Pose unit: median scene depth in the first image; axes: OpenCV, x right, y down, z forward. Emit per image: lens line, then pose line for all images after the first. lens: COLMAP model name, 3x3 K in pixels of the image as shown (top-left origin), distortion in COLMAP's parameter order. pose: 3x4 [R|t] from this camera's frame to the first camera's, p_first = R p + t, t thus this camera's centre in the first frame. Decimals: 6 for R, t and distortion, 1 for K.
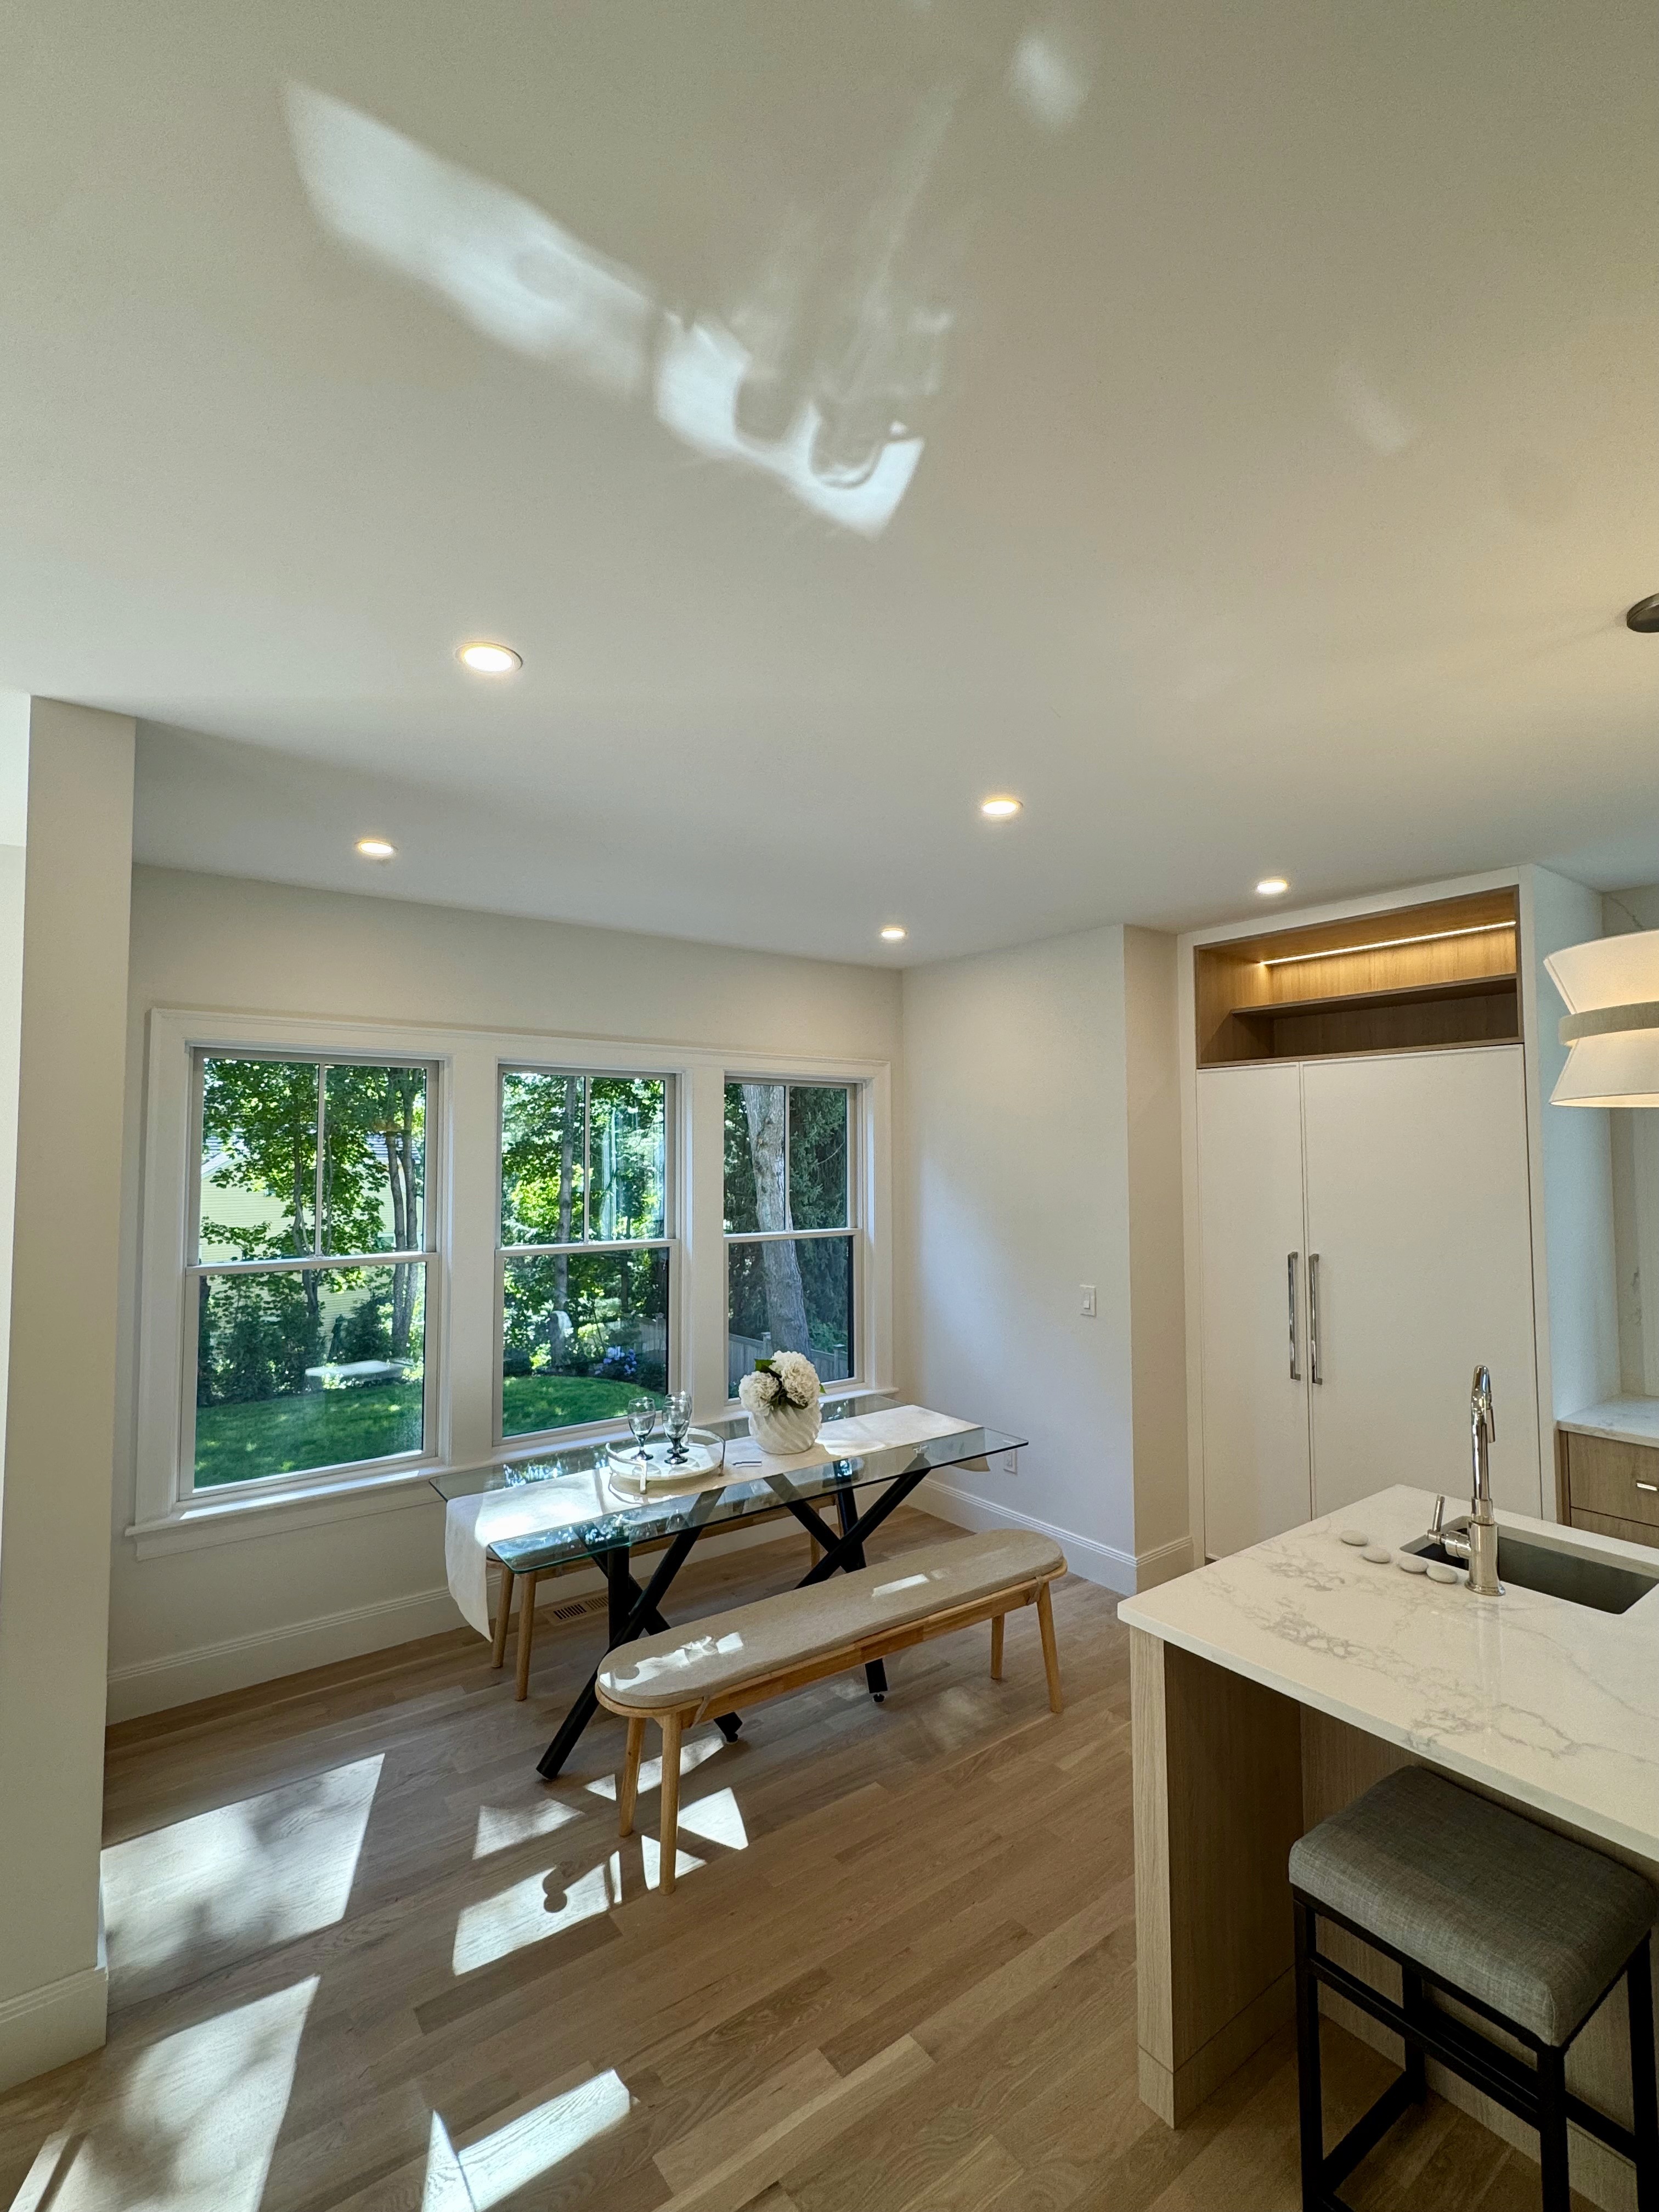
lens RADIAL K [[999.9, 0, 833.4], [0, 999.9, 1108.3], [0, 0, 1]] dist [-0.003909, -0.000459]
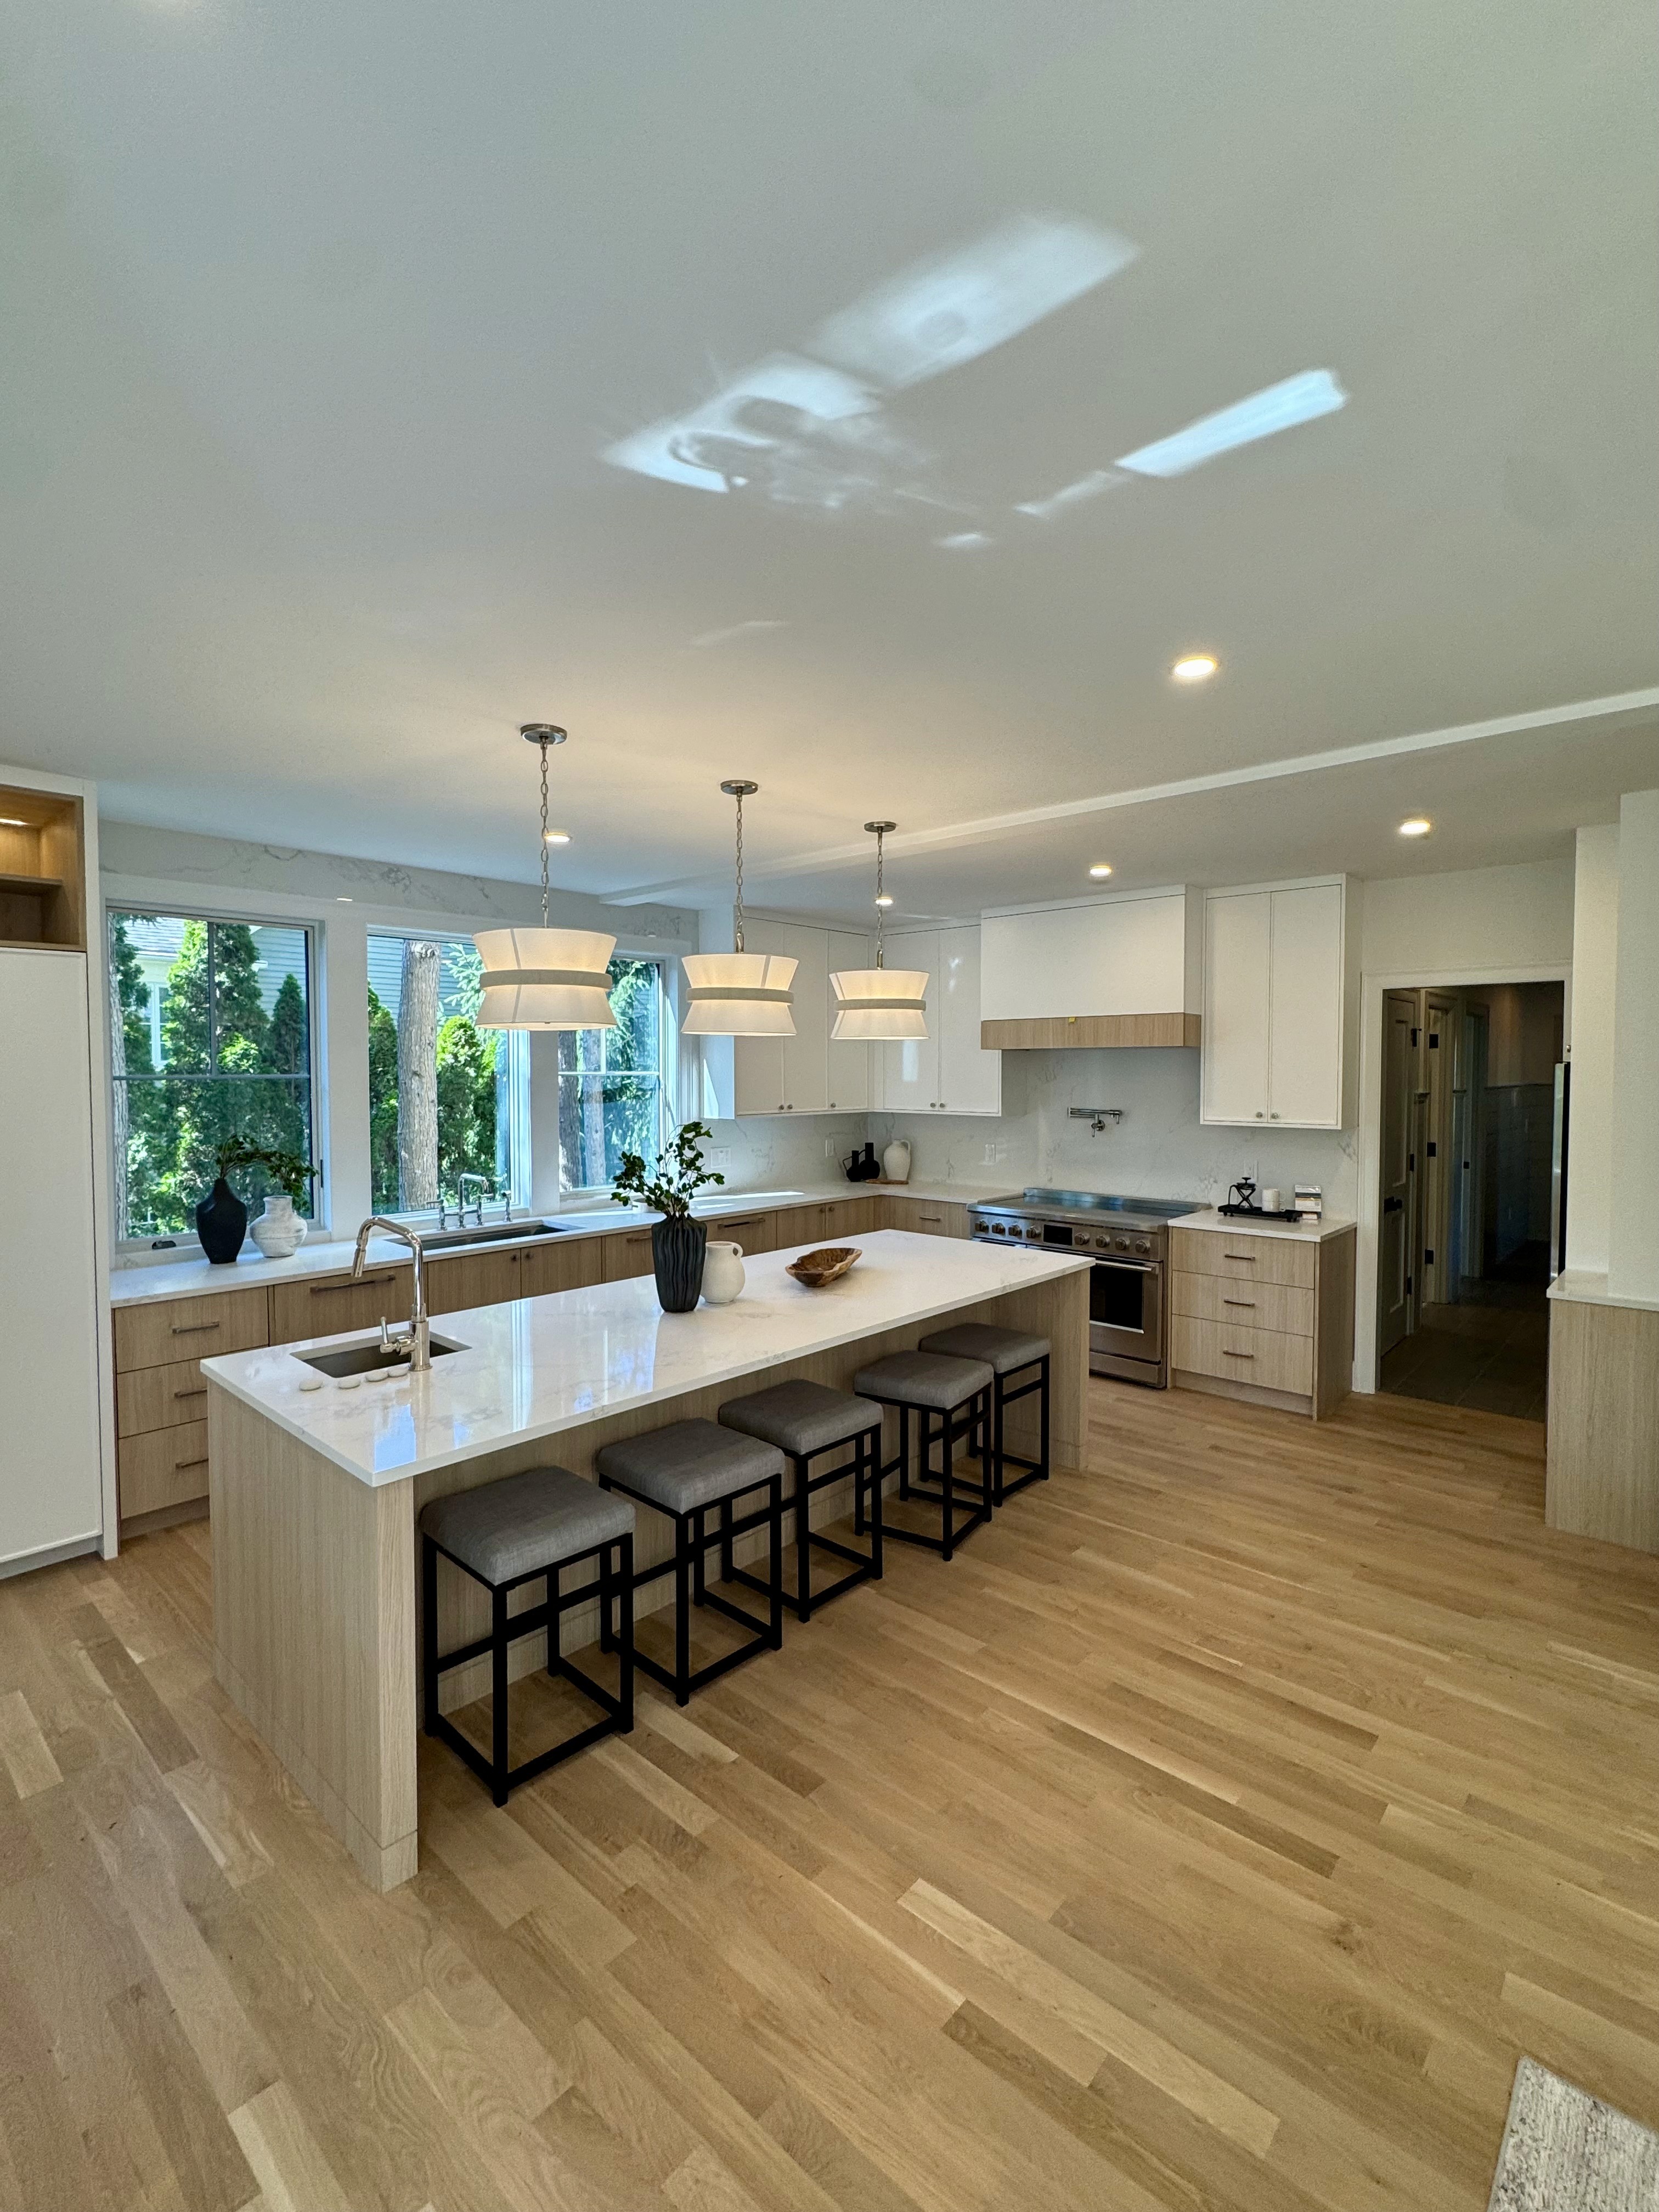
lens RADIAL K [[999.9, 0, 833.4], [0, 999.9, 1107.9], [0, 0, 1]] dist [-0.003909, -0.000459]
pose [[-0.199156, -0.028406, 0.979556, -1.106409], [-0.050127, 0.998567, 0.018765, 0.083649], [-0.978685, -0.045364, -0.200294, 0.982442]]
